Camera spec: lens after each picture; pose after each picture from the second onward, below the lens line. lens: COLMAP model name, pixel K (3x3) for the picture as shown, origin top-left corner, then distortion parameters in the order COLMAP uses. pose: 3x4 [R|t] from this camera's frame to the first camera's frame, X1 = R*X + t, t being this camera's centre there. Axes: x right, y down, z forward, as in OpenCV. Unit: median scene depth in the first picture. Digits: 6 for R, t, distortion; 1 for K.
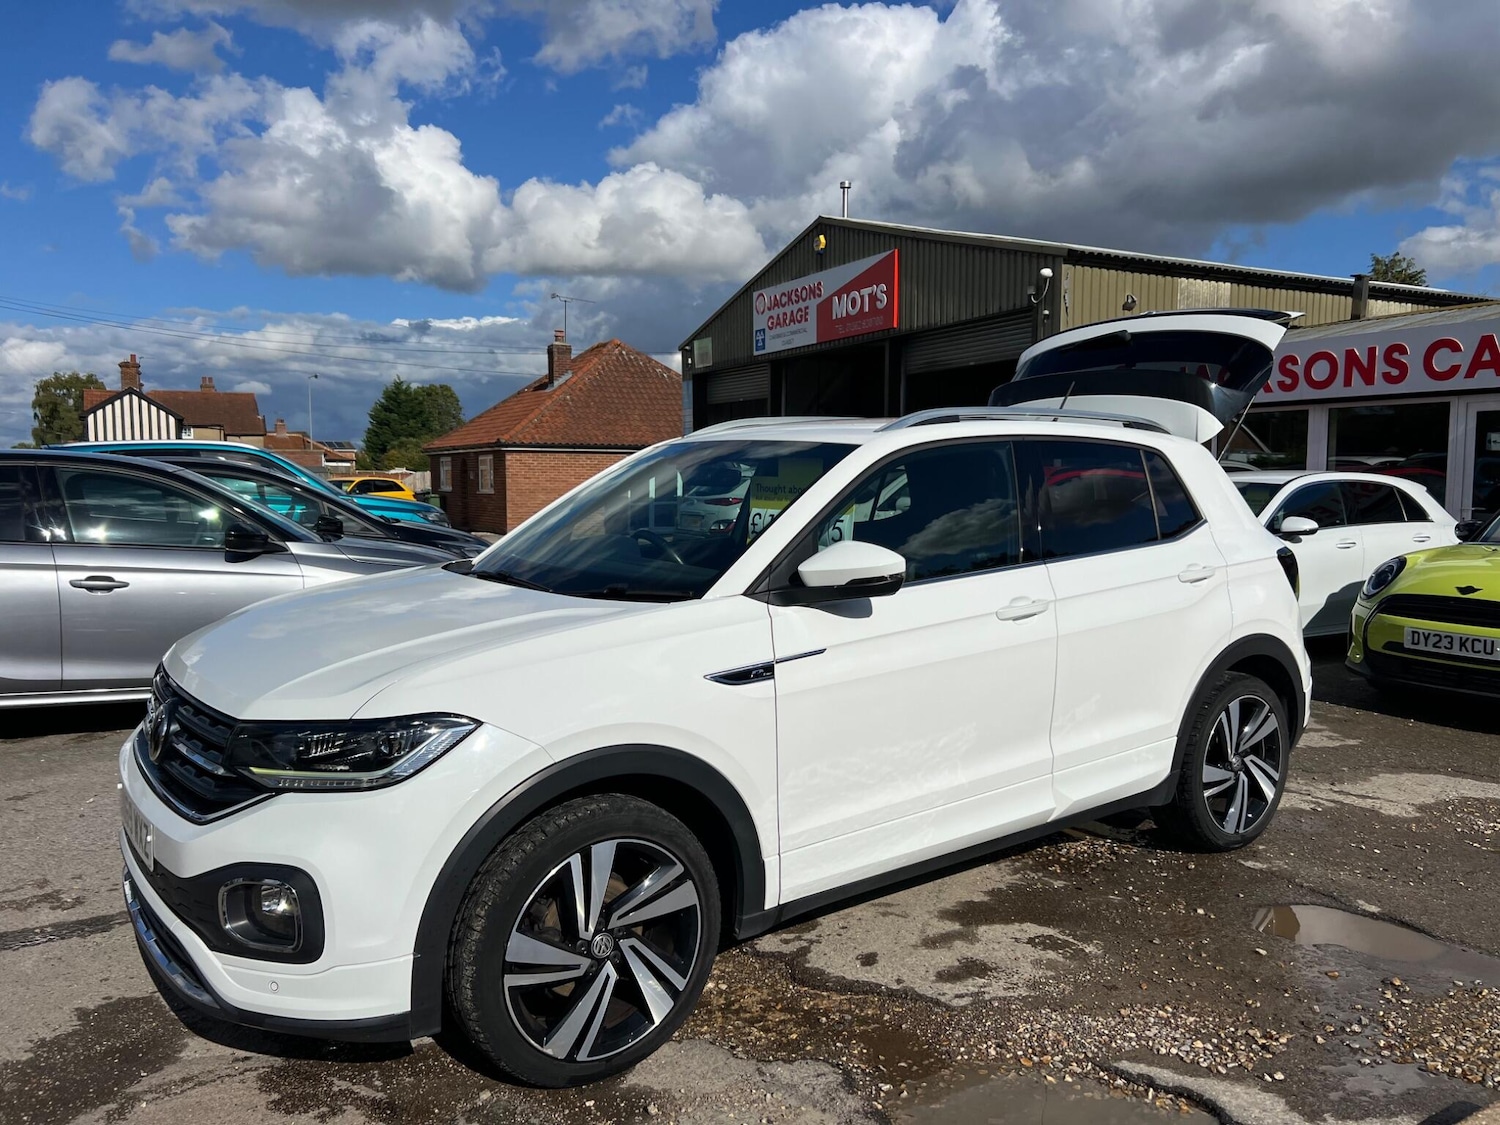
lens RADIAL K [[1133.0, 0, 755.9], [0, 1133.0, 575.0], [0, 0, 1]] dist [0.055791, -0.063674]
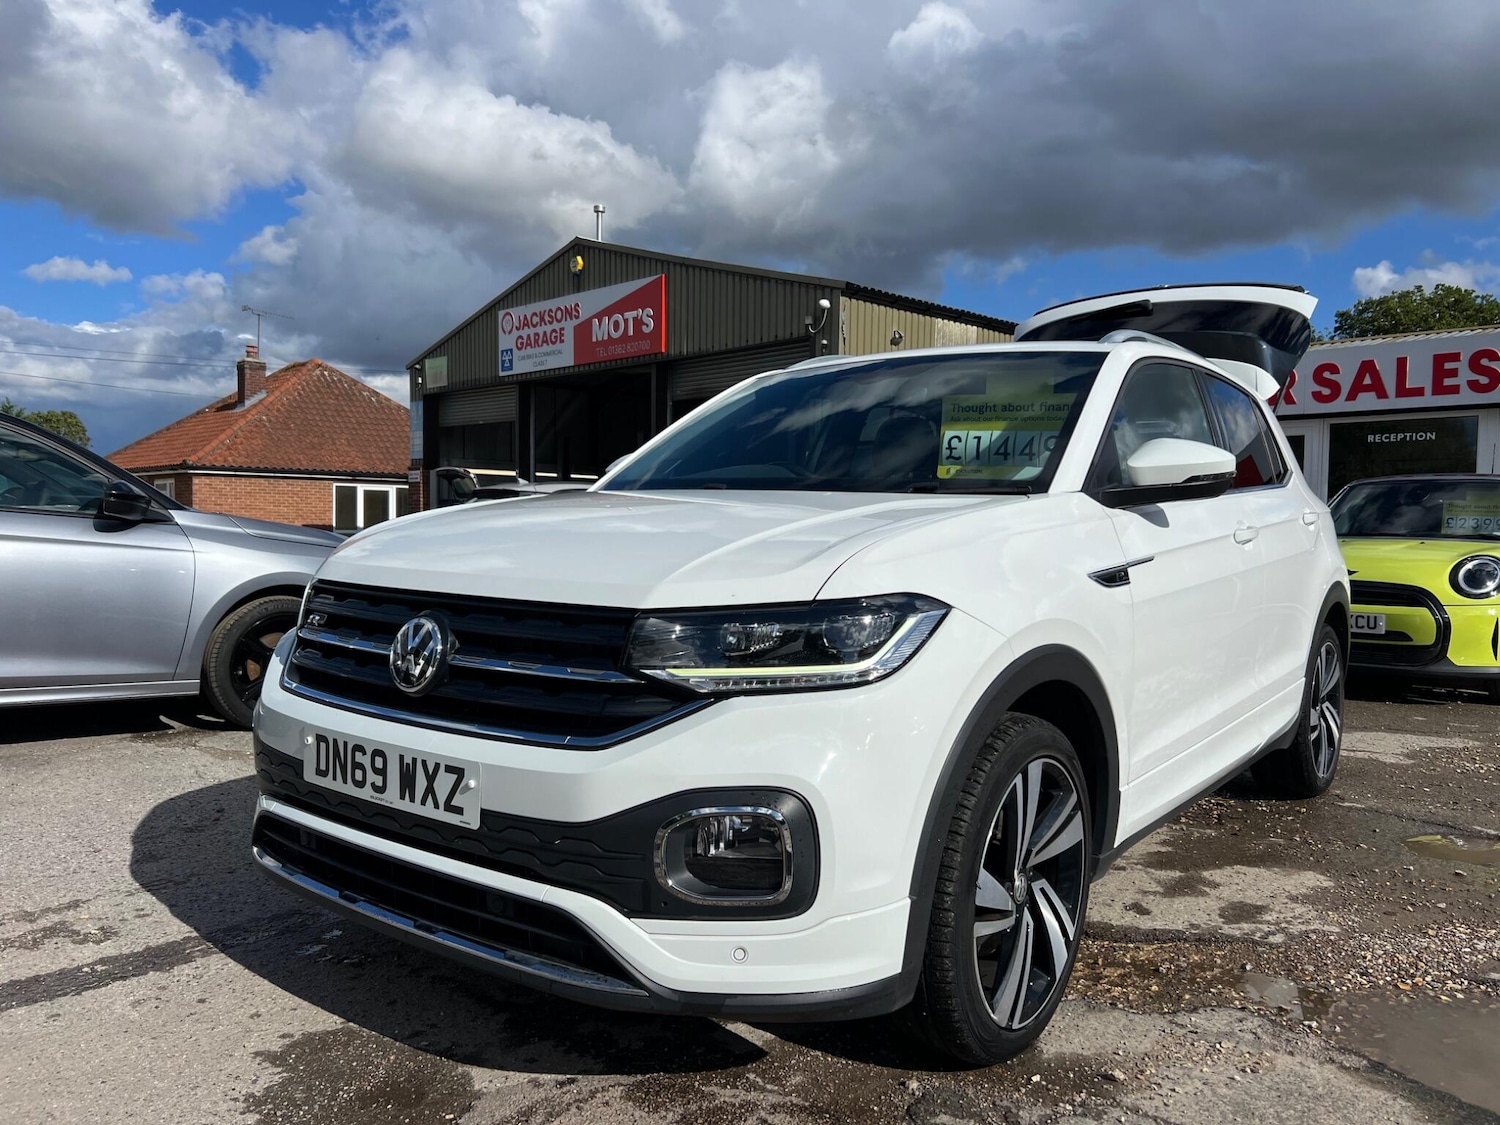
lens RADIAL K [[1133.0, 0, 753.9], [0, 1133.0, 574.5], [0, 0, 1]] dist [0.055791, -0.063674]
pose [[0.959903, 0.001016, 0.280331, -0.401081], [0.010917, 0.999099, -0.041002, 0.091995], [-0.280120, 0.042419, 0.959027, 0.176444]]
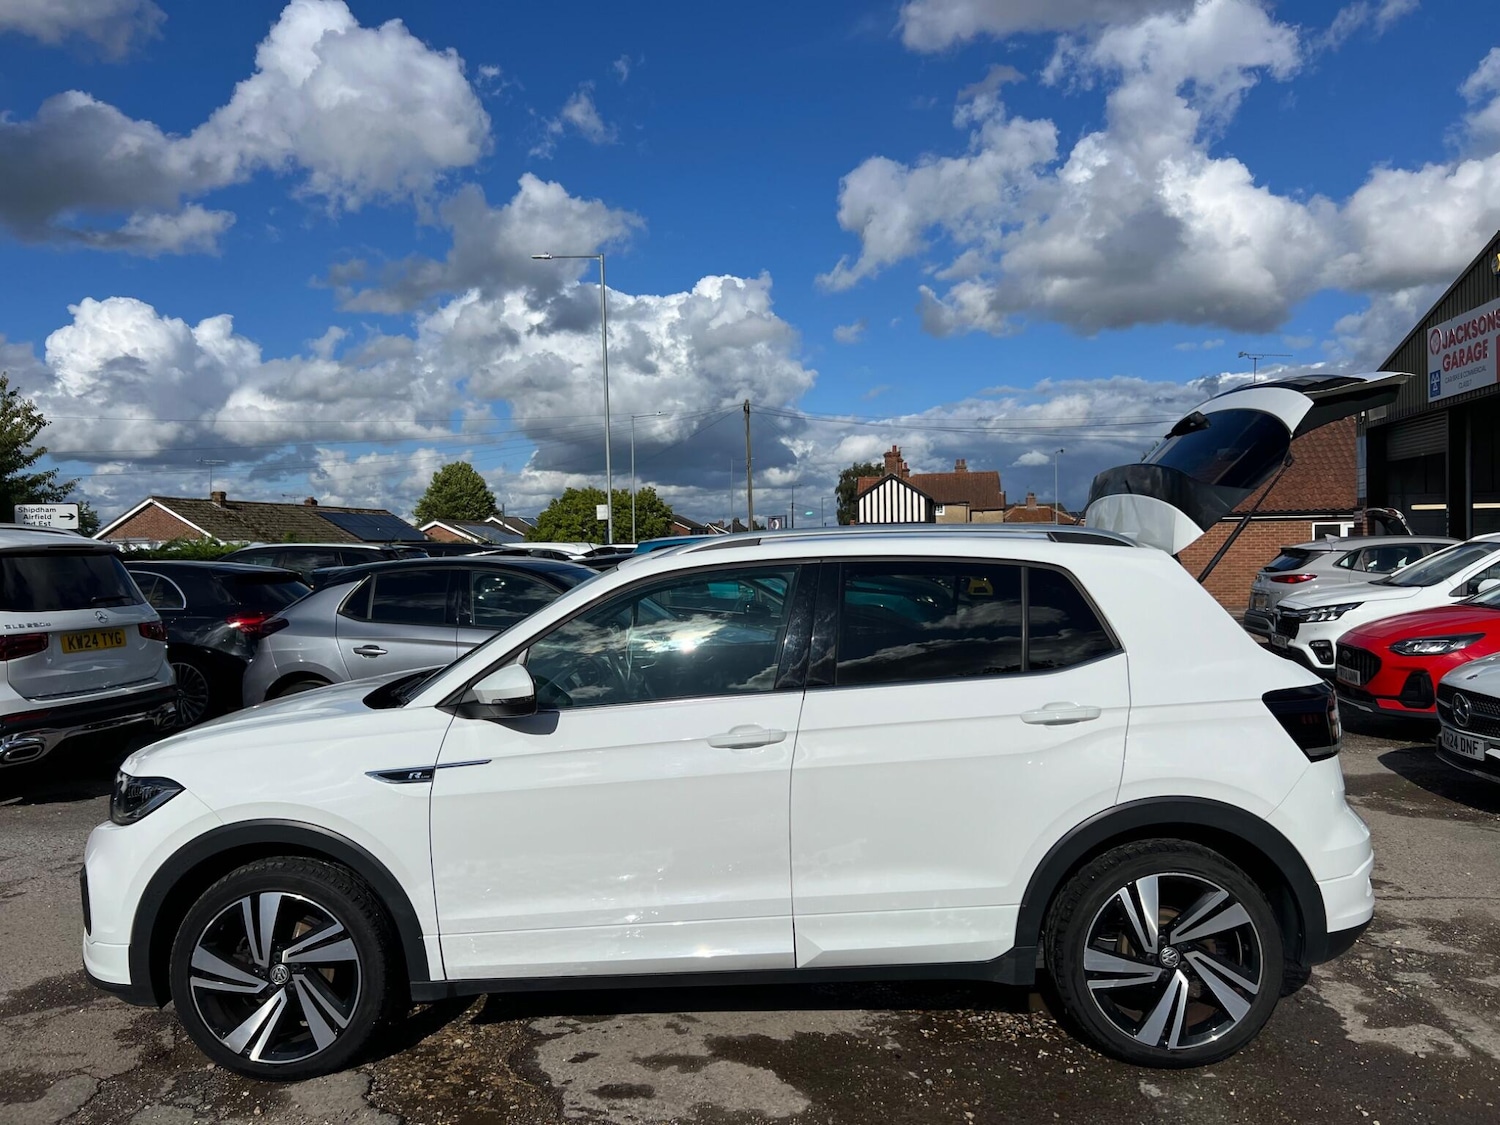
lens RADIAL K [[1133.0, 0, 750.0], [0, 1133.0, 580.2], [0, 0, 1]] dist [0.055791, -0.063674]
pose [[0.788347, 0.004156, -0.615217, 0.775672], [-0.036881, 0.998498, -0.040515, -0.061976], [0.614125, 0.054630, 0.787316, 0.206189]]
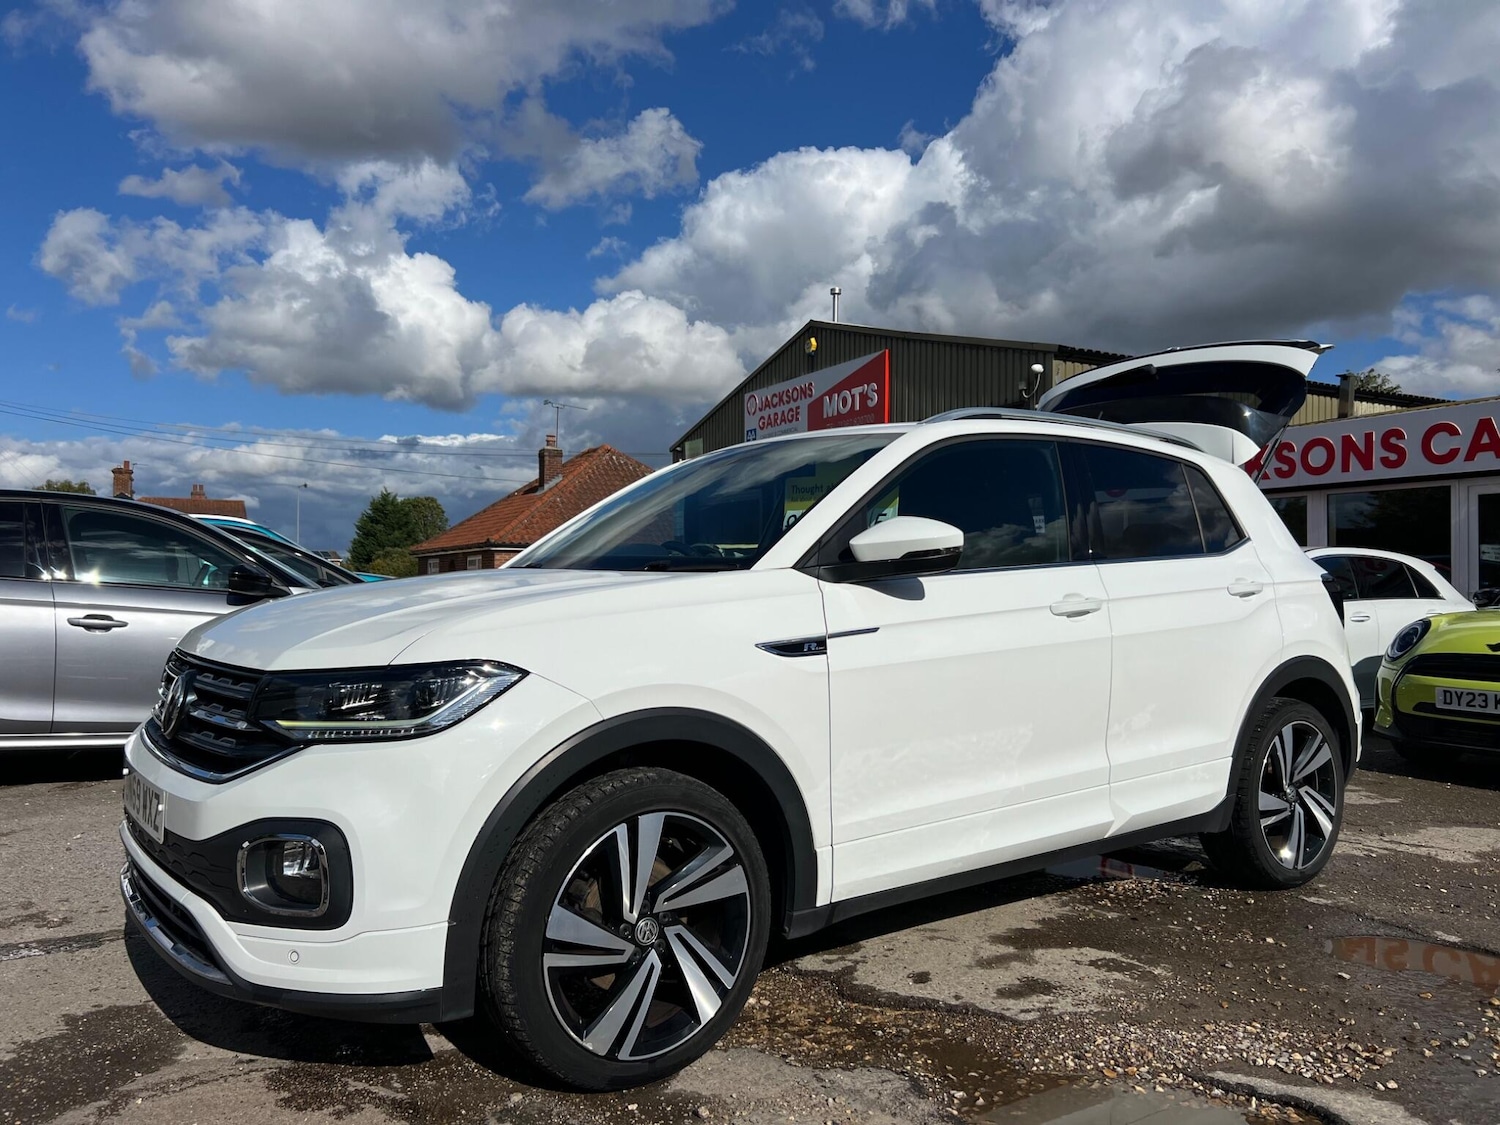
lens RADIAL K [[1133.0, 0, 737.4], [0, 1133.0, 567.9], [0, 0, 1]] dist [0.055791, -0.063674]
pose [[0.999974, 0.007183, -0.000255, -0.045888], [-0.007169, 0.994186, -0.107435, 0.095477], [-0.000518, 0.107434, 0.994212, 0.040977]]
